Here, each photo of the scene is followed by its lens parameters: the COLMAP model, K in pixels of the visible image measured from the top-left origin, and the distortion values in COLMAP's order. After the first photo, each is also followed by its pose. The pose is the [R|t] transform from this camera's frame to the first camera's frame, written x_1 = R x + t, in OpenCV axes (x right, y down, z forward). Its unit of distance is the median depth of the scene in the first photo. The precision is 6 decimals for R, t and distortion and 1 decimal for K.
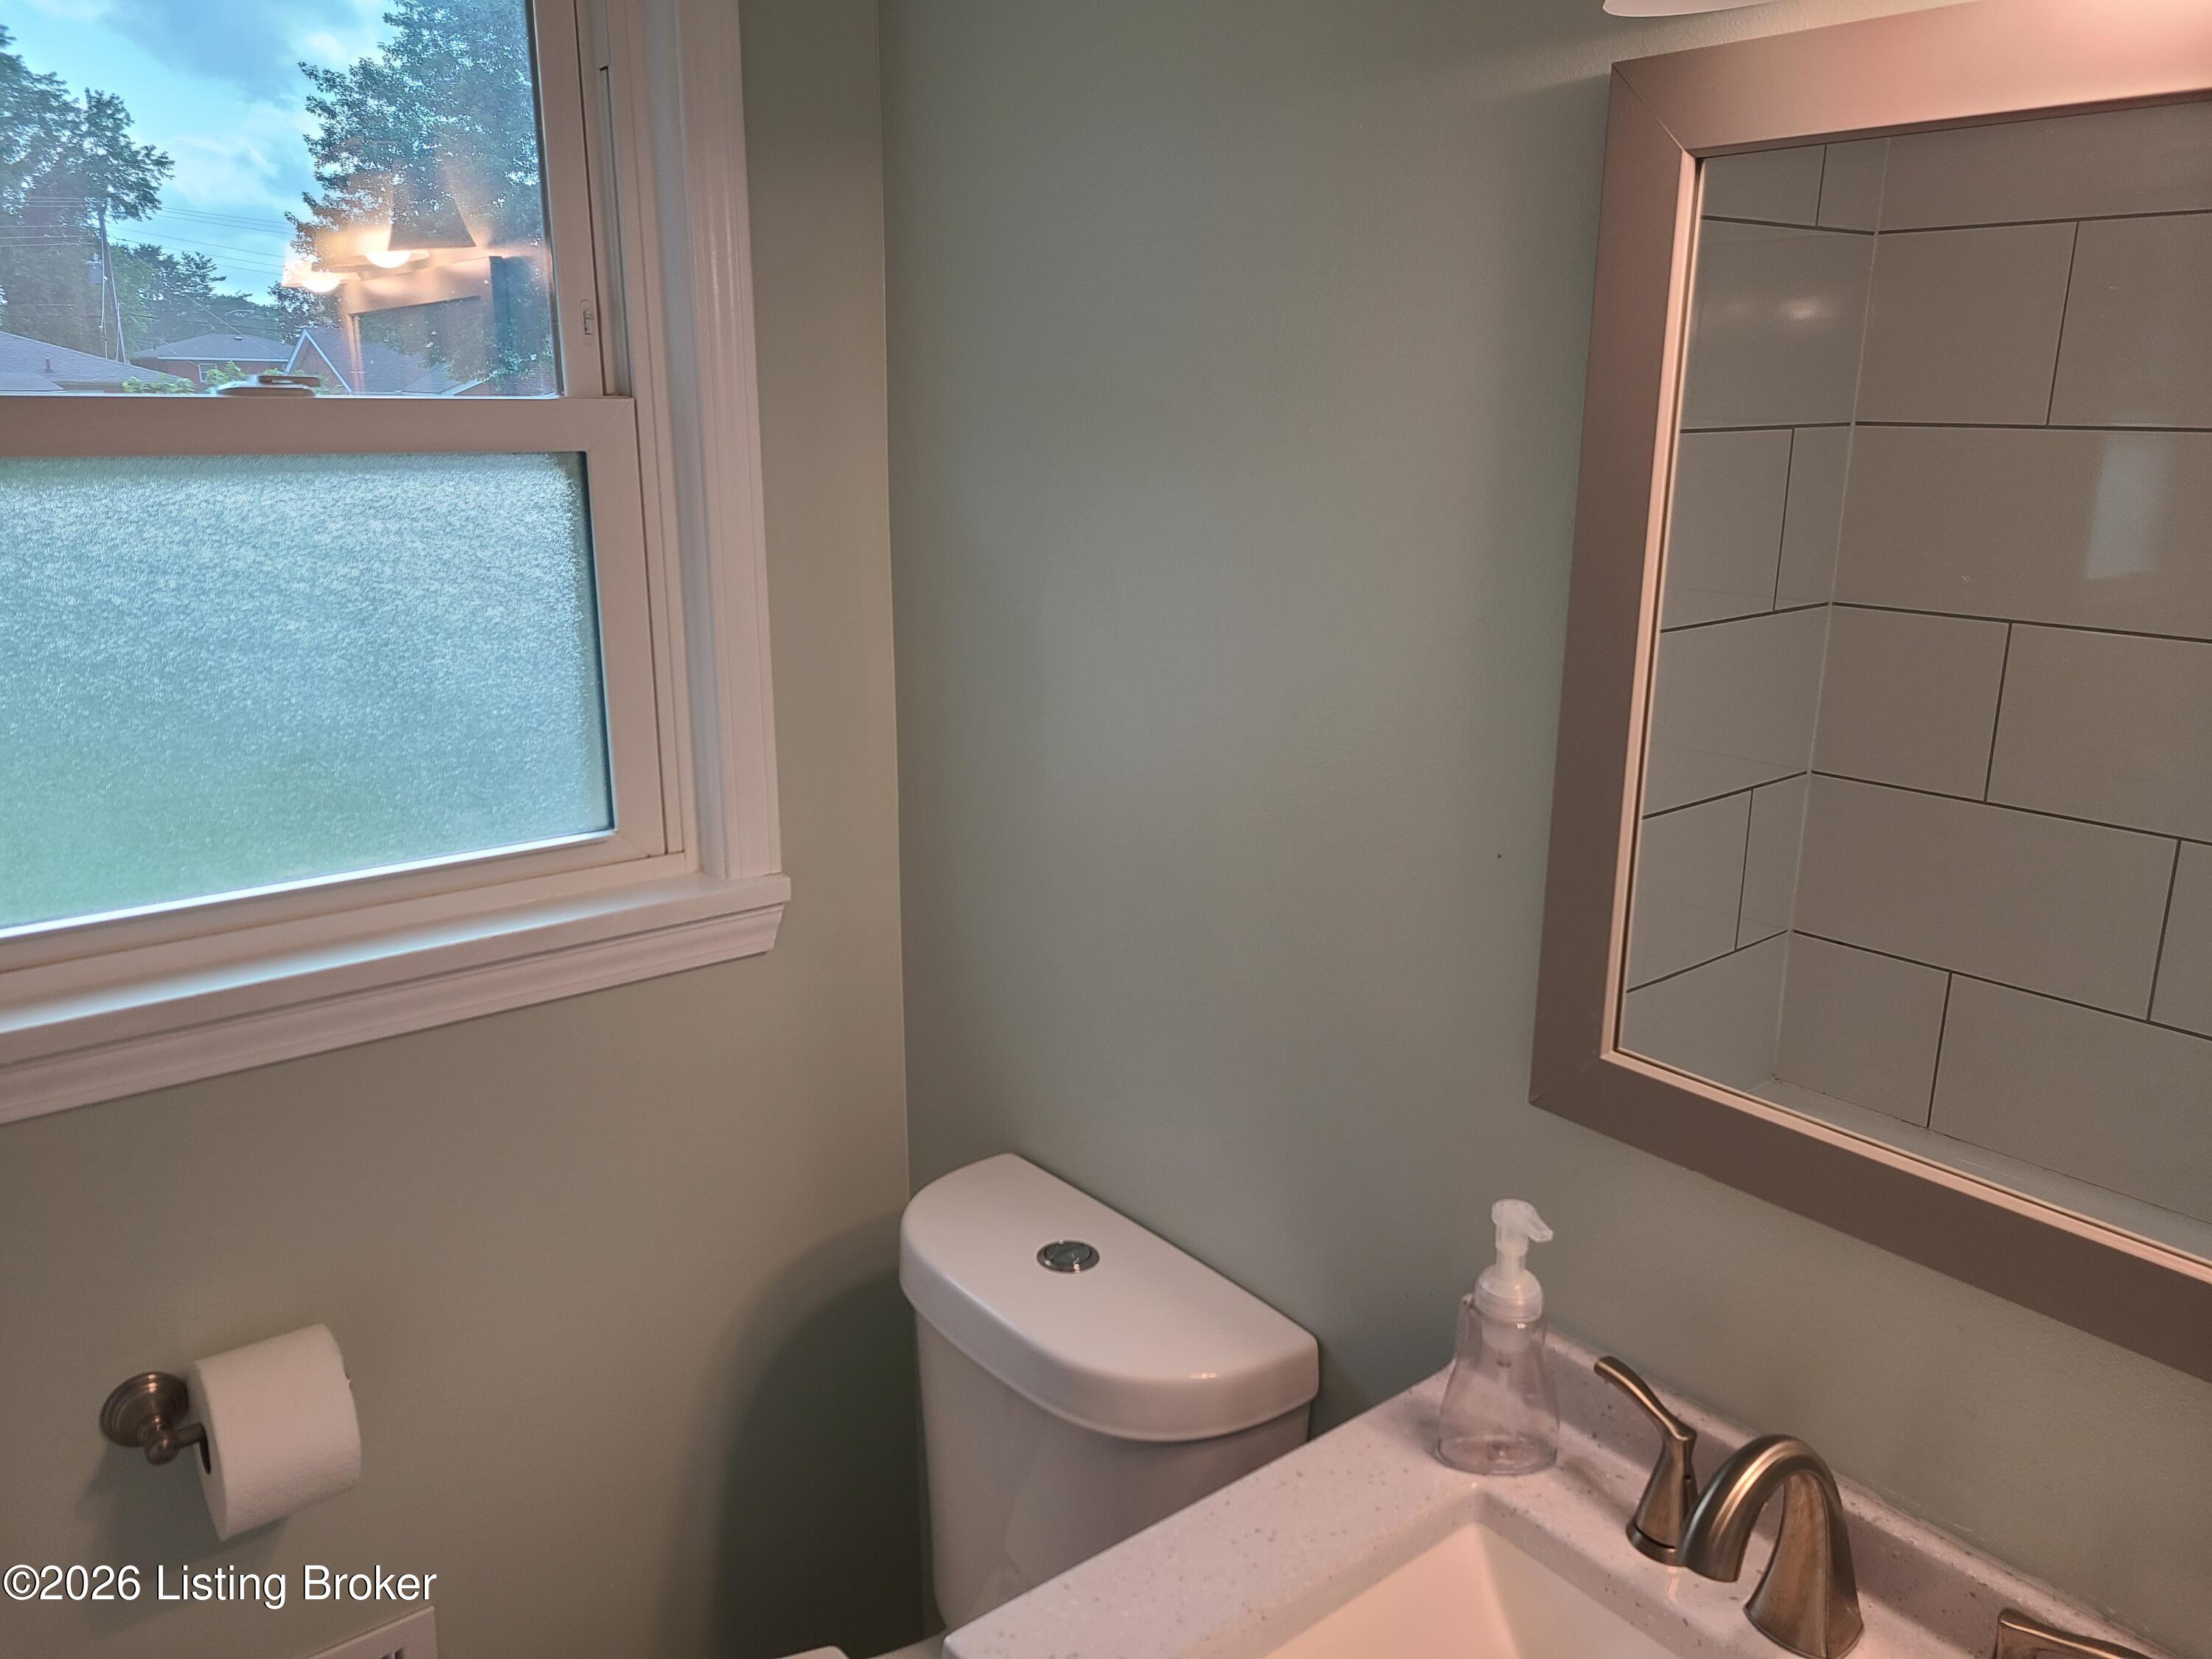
lens RADIAL K [[1640.1, 0, 1091.4], [0, 1640.1, 818.0], [0, 0, 1]] dist [0.070403, -0.052128]
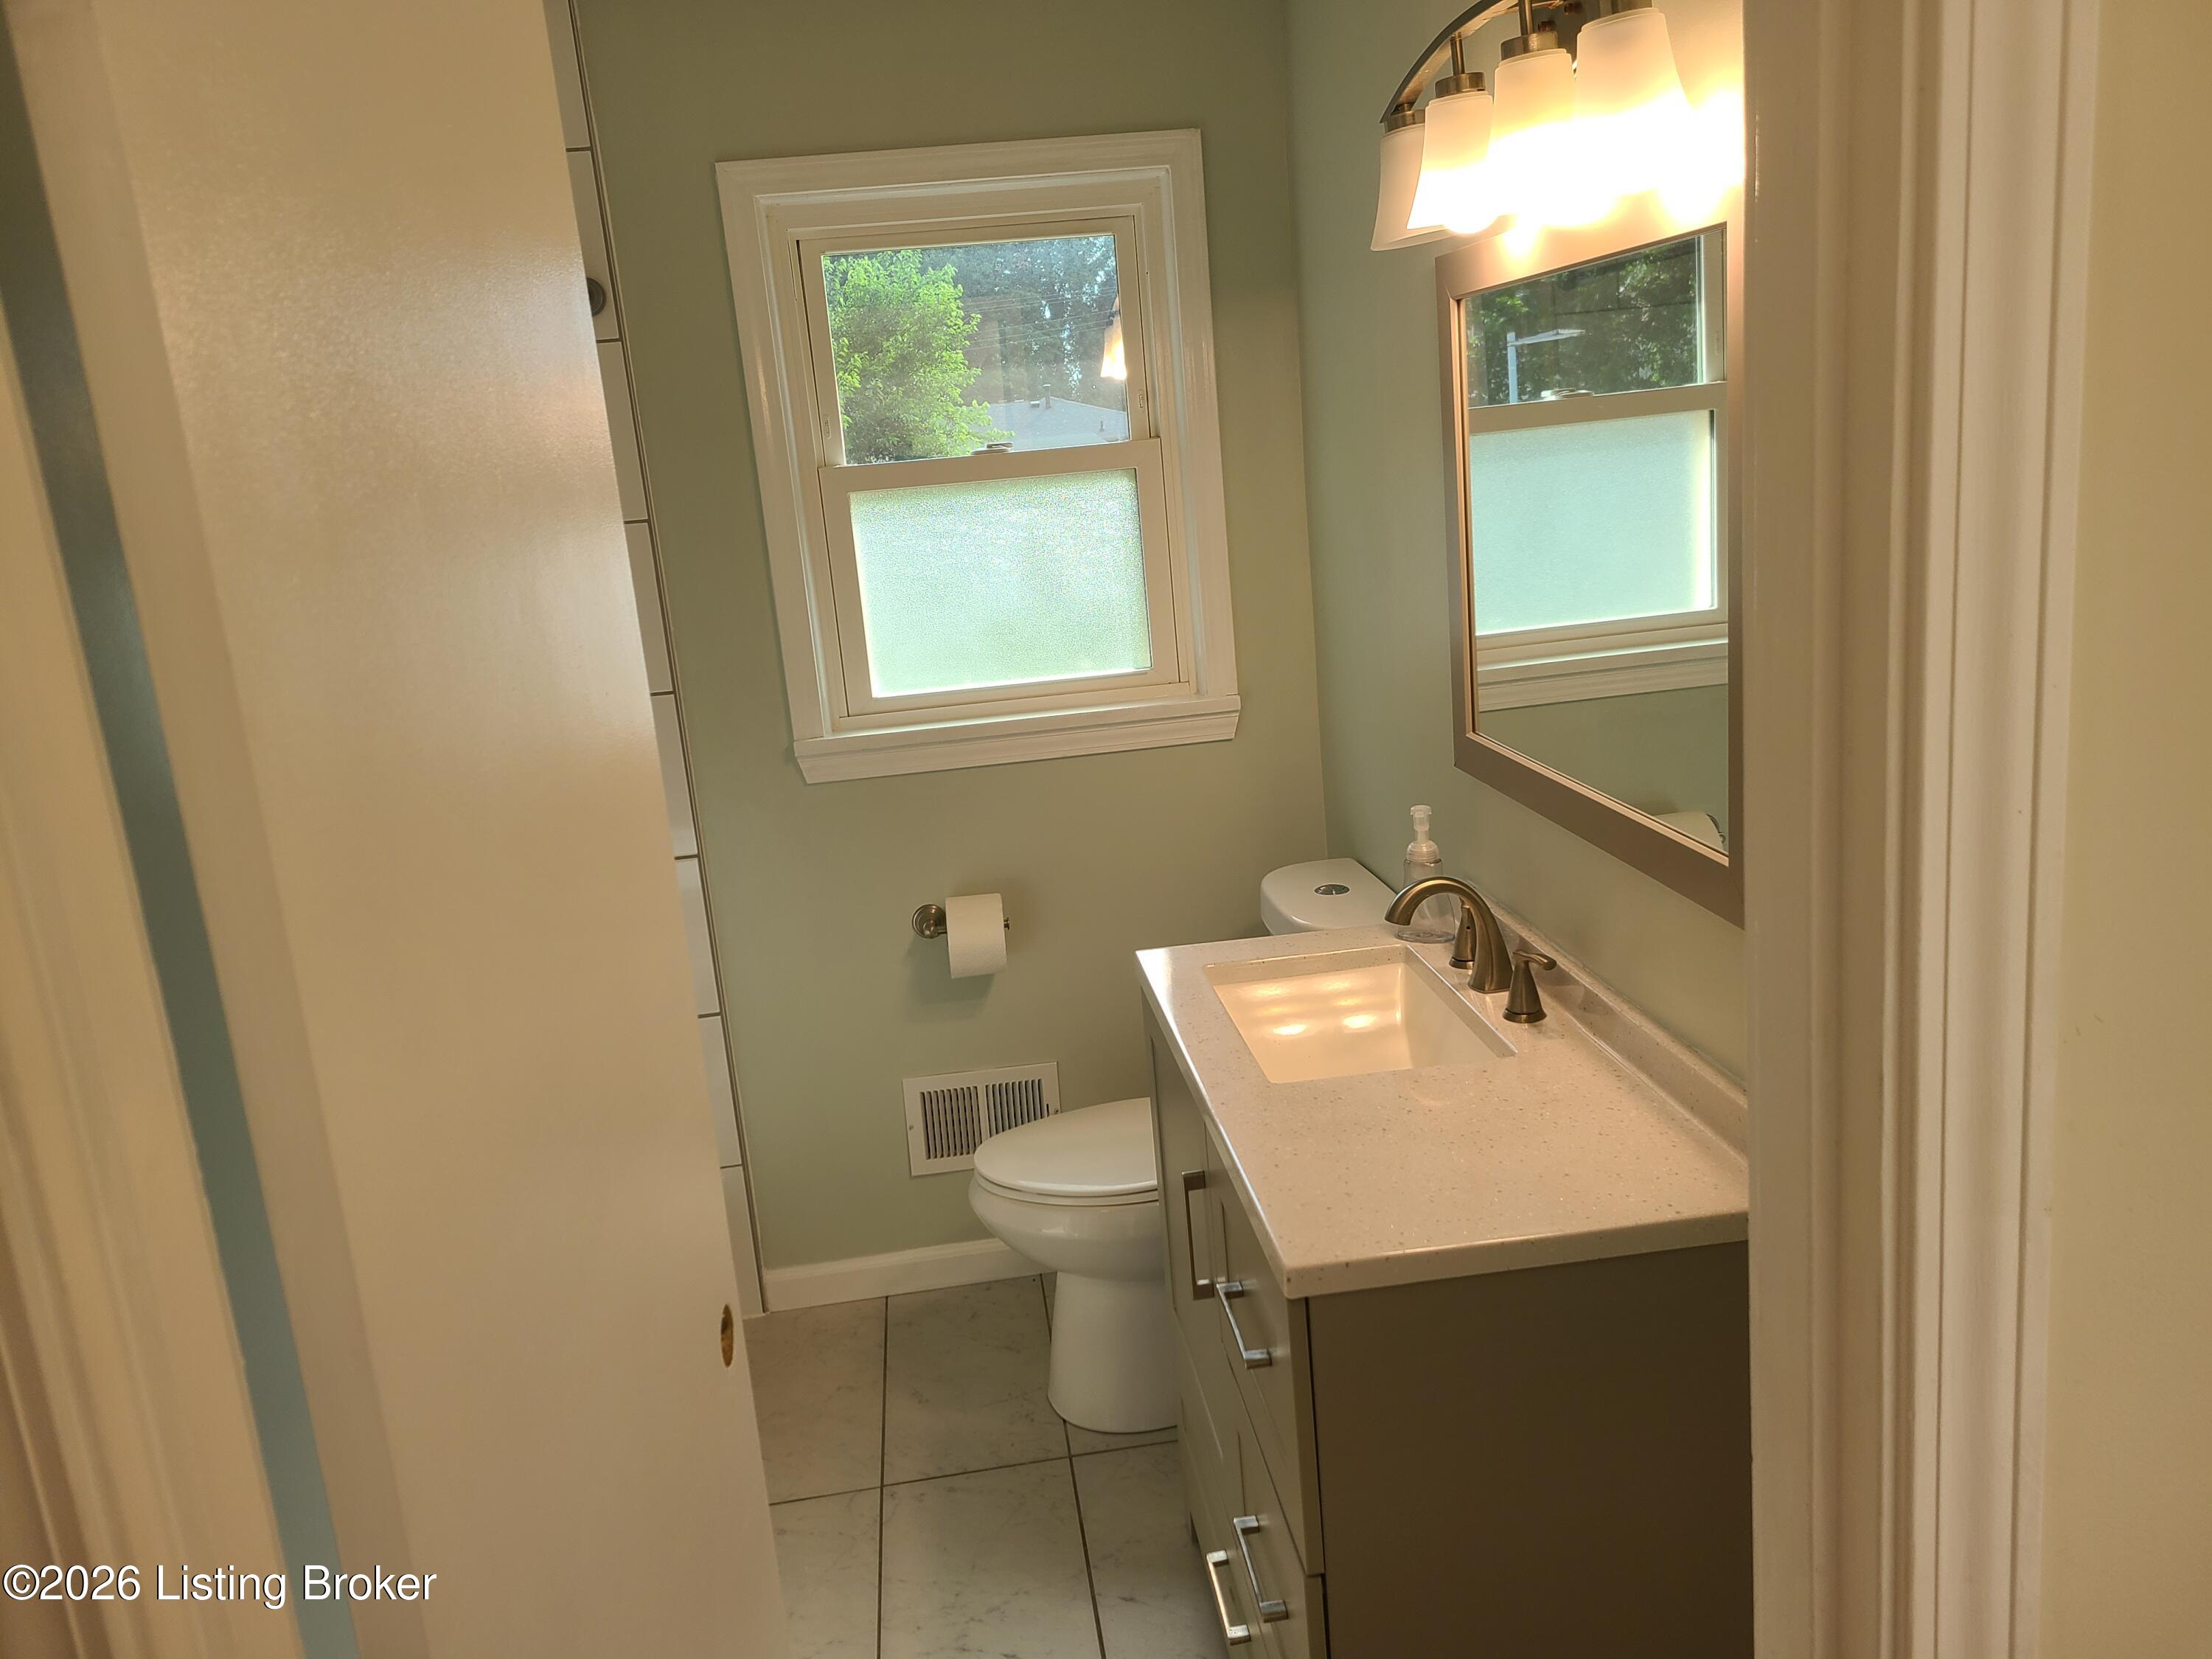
lens RADIAL K [[1640.1, 0, 1091.4], [0, 1640.1, 818.0], [0, 0, 1]] dist [0.070403, -0.052128]
pose [[0.845075, 0.046654, -0.532609, 0.698608], [-0.048664, 0.998762, 0.010273, 0.172632], [0.532429, 0.017238, 0.846299, -0.659803]]
